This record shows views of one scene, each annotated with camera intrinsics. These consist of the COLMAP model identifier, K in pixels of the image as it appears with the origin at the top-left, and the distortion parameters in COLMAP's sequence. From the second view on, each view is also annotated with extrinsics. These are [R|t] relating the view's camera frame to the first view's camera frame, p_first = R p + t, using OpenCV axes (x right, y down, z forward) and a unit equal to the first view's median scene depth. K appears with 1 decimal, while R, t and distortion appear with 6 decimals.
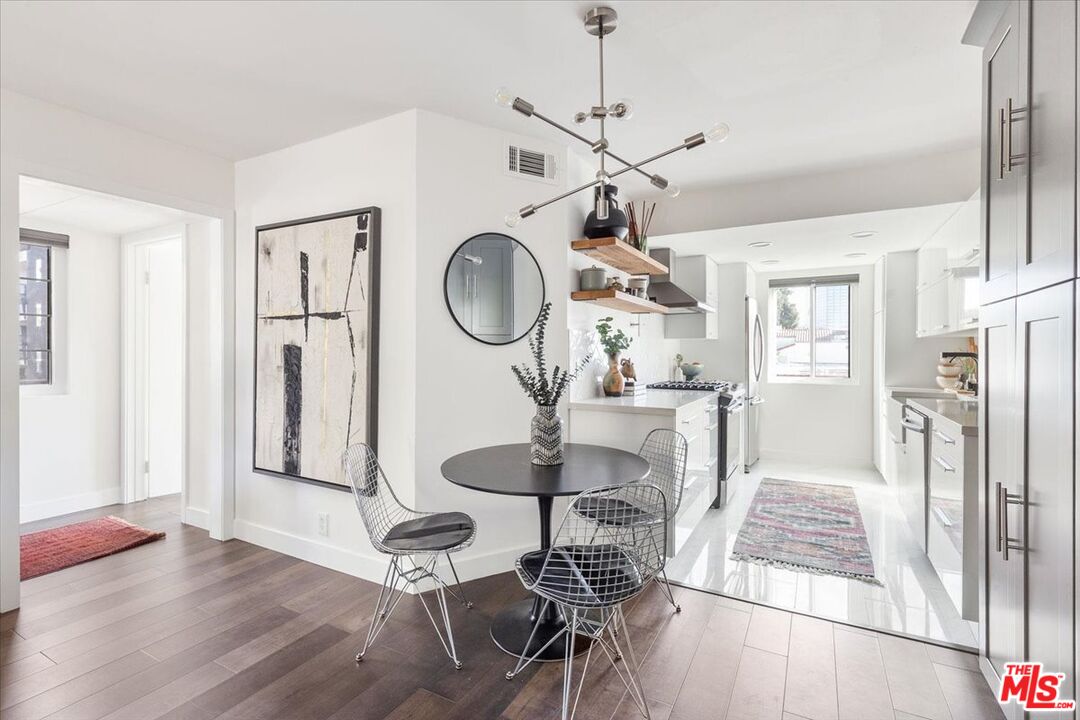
lens RADIAL K [[504.6, 0, 535.3], [0, 504.6, 352.7], [0, 0, 1]] dist [-0.000561, -0.000461]
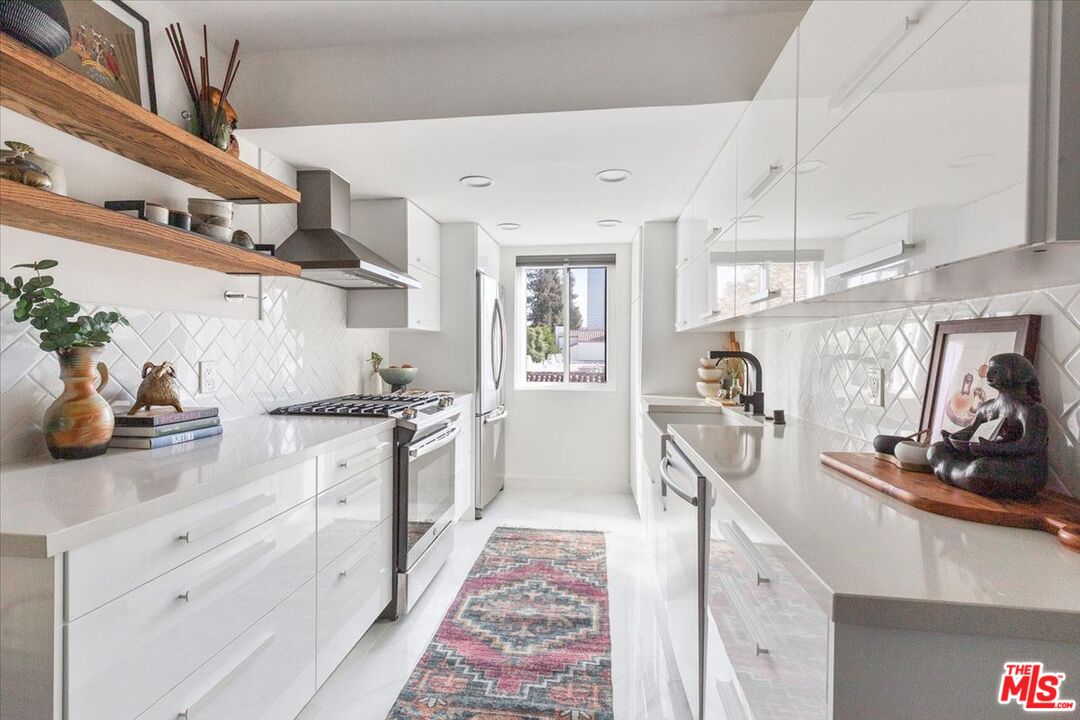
lens RADIAL K [[497.6, 0, 532.8], [0, 497.6, 355.9], [0, 0, 1]] dist [0.000918, 0.000151]
pose [[0.927568, -0.002000, 0.373649, 0.362756], [-0.002230, 0.999938, 0.010889, -0.000821], [-0.373648, -0.010934, 0.927506, 0.508284]]
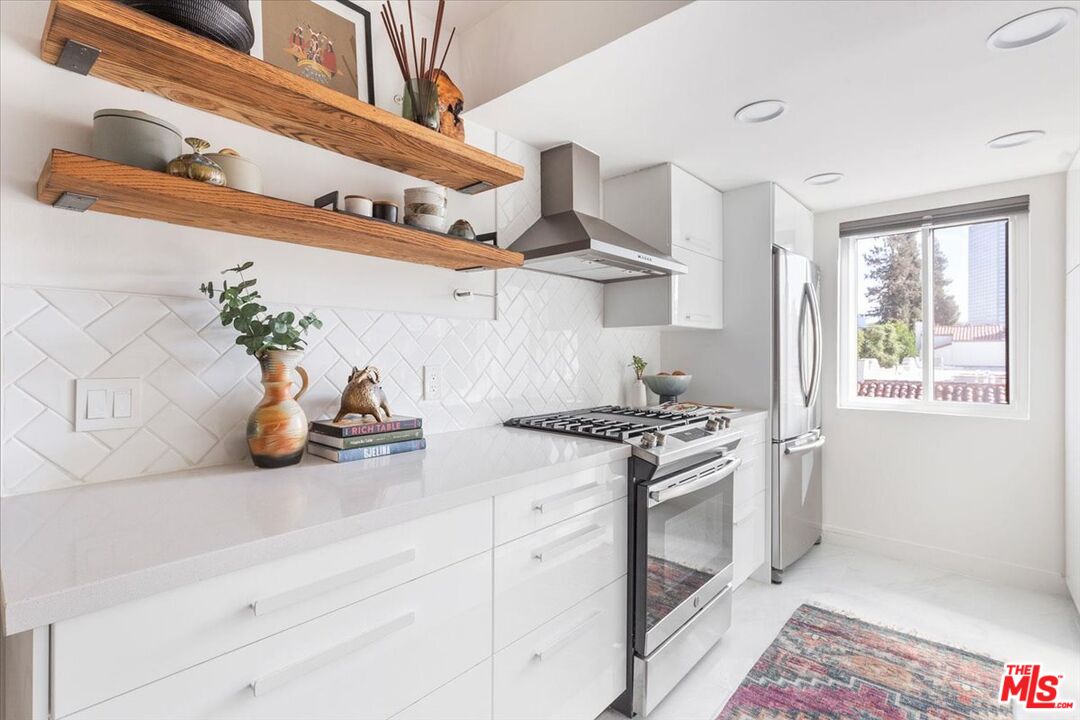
lens RADIAL K [[504.6, 0, 535.3], [0, 504.6, 352.7], [0, 0, 1]] dist [-0.000561, -0.000461]
pose [[0.976244, -0.000298, -0.216674, 0.459546], [-0.000044, 0.999999, -0.001572, -0.000558], [0.216674, 0.001544, 0.976243, 0.689360]]
